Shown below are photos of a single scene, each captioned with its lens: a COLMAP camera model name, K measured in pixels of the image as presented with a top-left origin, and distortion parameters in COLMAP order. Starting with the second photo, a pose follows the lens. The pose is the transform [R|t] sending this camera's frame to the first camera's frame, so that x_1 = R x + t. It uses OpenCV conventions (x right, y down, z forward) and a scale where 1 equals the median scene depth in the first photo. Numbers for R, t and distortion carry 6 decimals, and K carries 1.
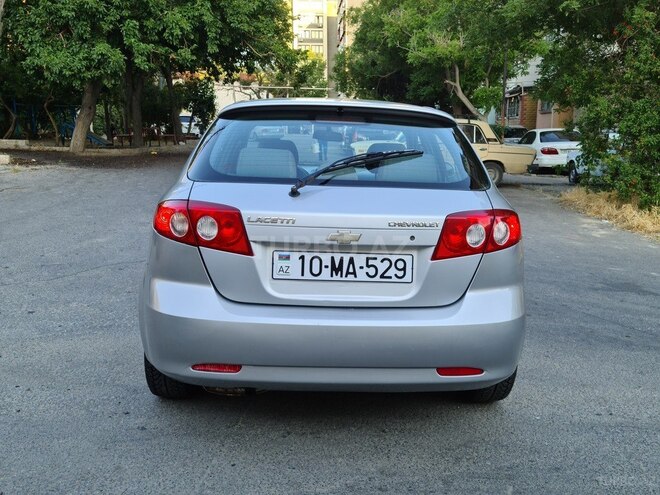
lens RADIAL K [[622.3, 0, 330.0], [0, 622.3, 247.5], [0, 0, 1]] dist [0.065376, -0.004474]
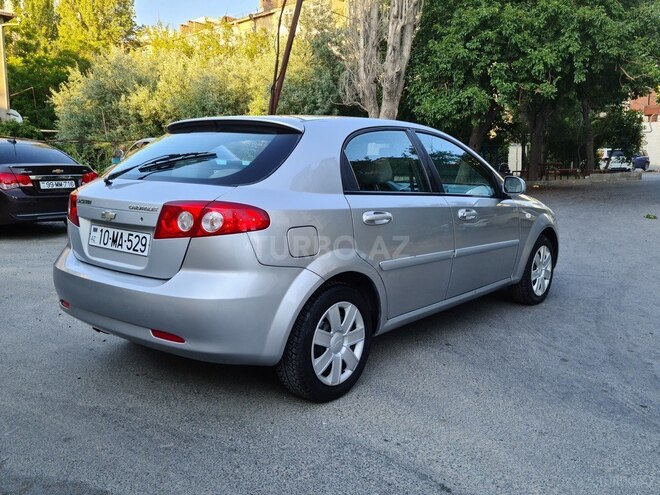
lens RADIAL K [[596.6, 0, 327.7], [0, 596.6, 258.8], [0, 0, 1]] dist [0.065090, 0.003807]
pose [[0.727134, 0.088468, -0.680771, 0.210025], [-0.115075, 0.993338, 0.006175, 0.002187], [0.676782, 0.073850, 0.732470, 0.065814]]
